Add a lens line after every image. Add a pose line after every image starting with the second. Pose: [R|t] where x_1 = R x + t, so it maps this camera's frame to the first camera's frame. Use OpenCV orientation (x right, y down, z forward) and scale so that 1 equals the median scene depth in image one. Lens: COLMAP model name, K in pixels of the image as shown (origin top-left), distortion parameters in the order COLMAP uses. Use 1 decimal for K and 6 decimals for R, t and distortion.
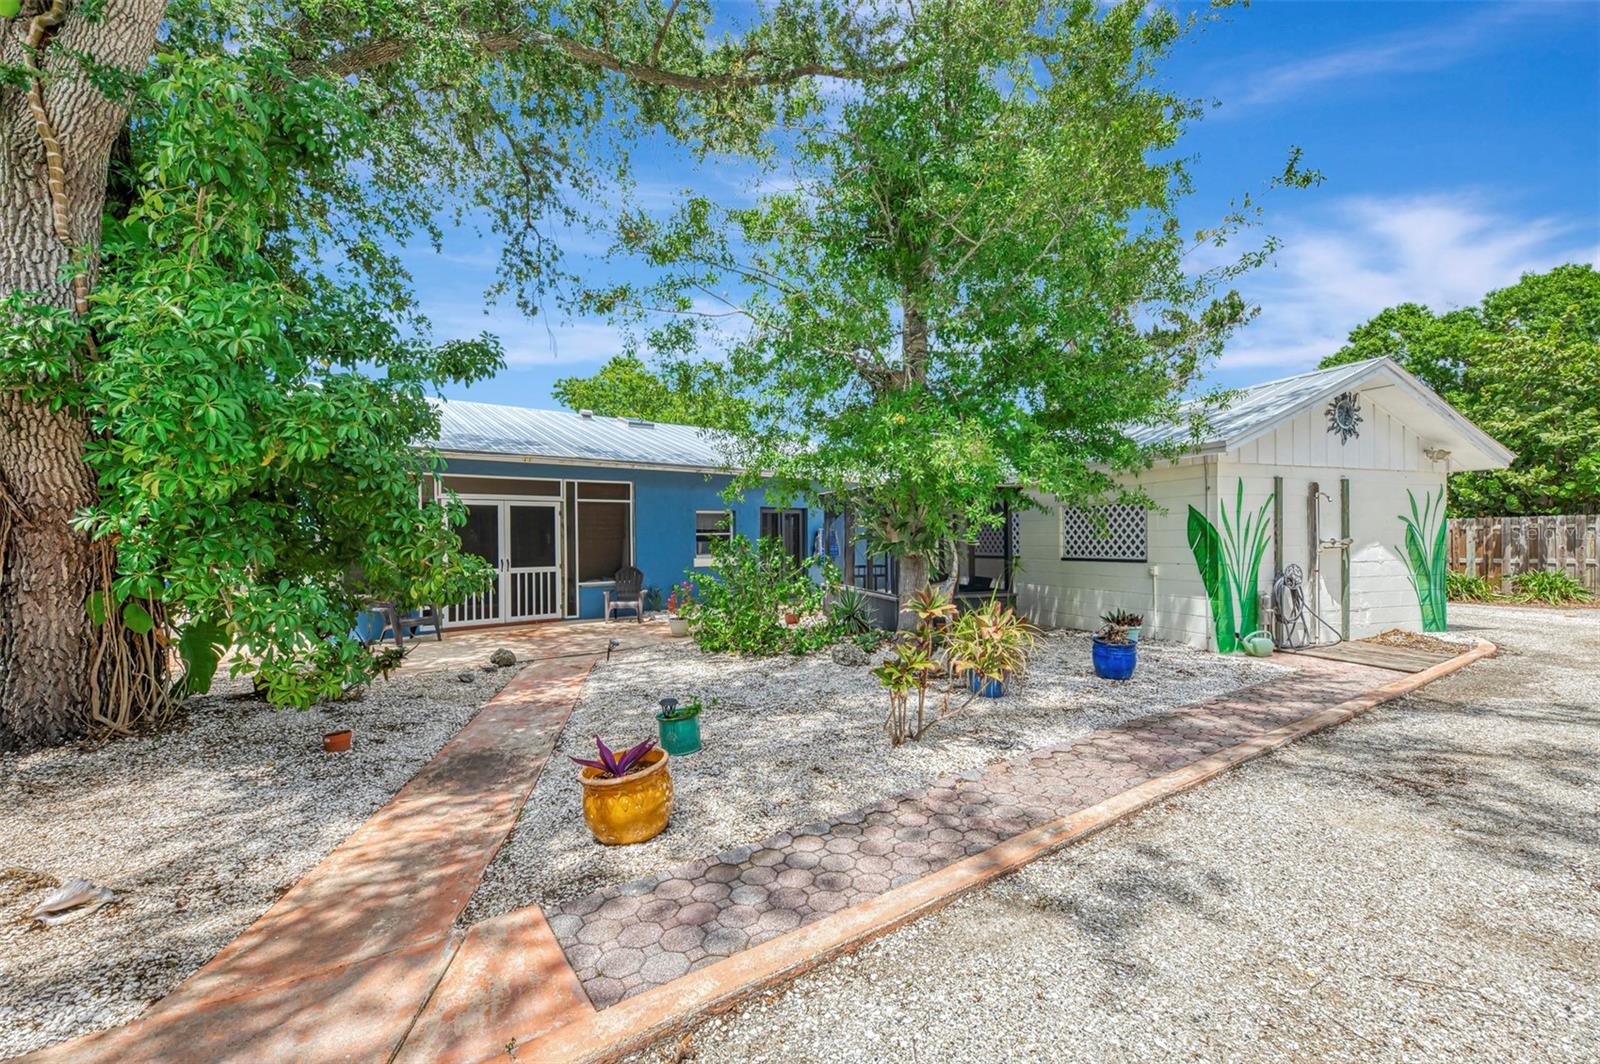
lens RADIAL K [[638.4, 0, 798.0], [0, 638.4, 536.8], [0, 0, 1]] dist [0.007981, -0.001502]
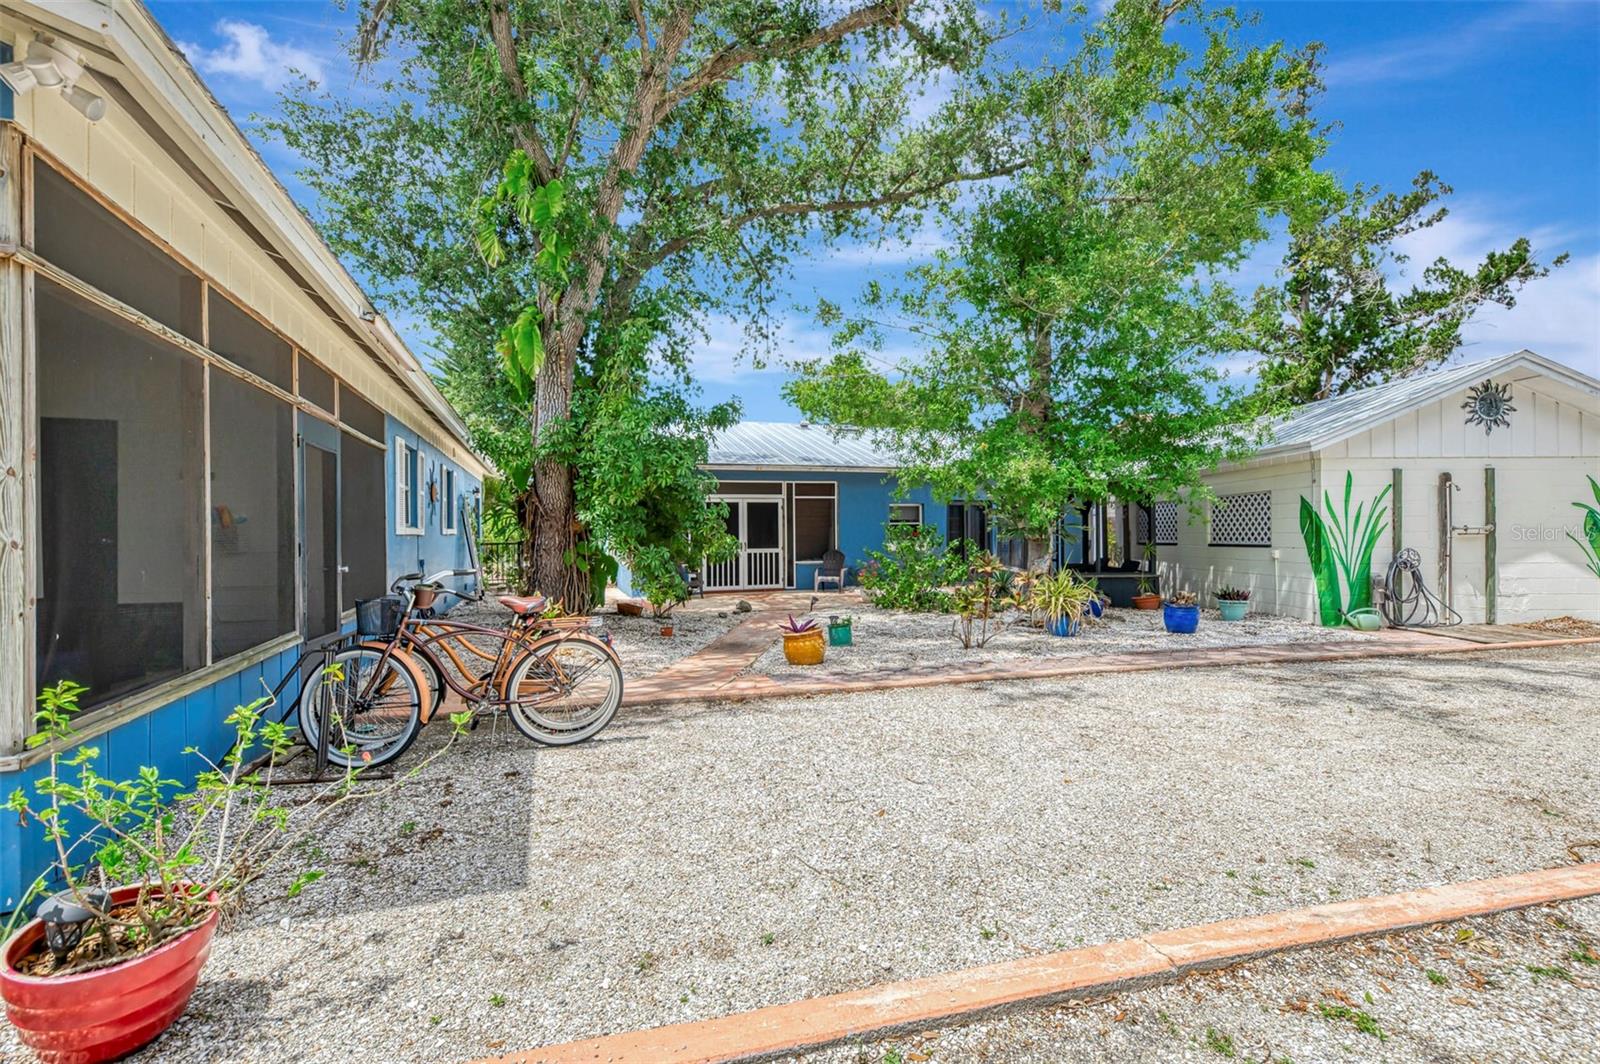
lens RADIAL K [[700.3, 0, 794.5], [0, 700.3, 532.6], [0, 0, 1]] dist [0.001864, -0.001142]
pose [[0.940089, 0.002541, -0.340921, 0.193805], [-0.000991, 0.999988, 0.004720, 0.010175], [0.340929, -0.004099, 0.940080, -0.466403]]
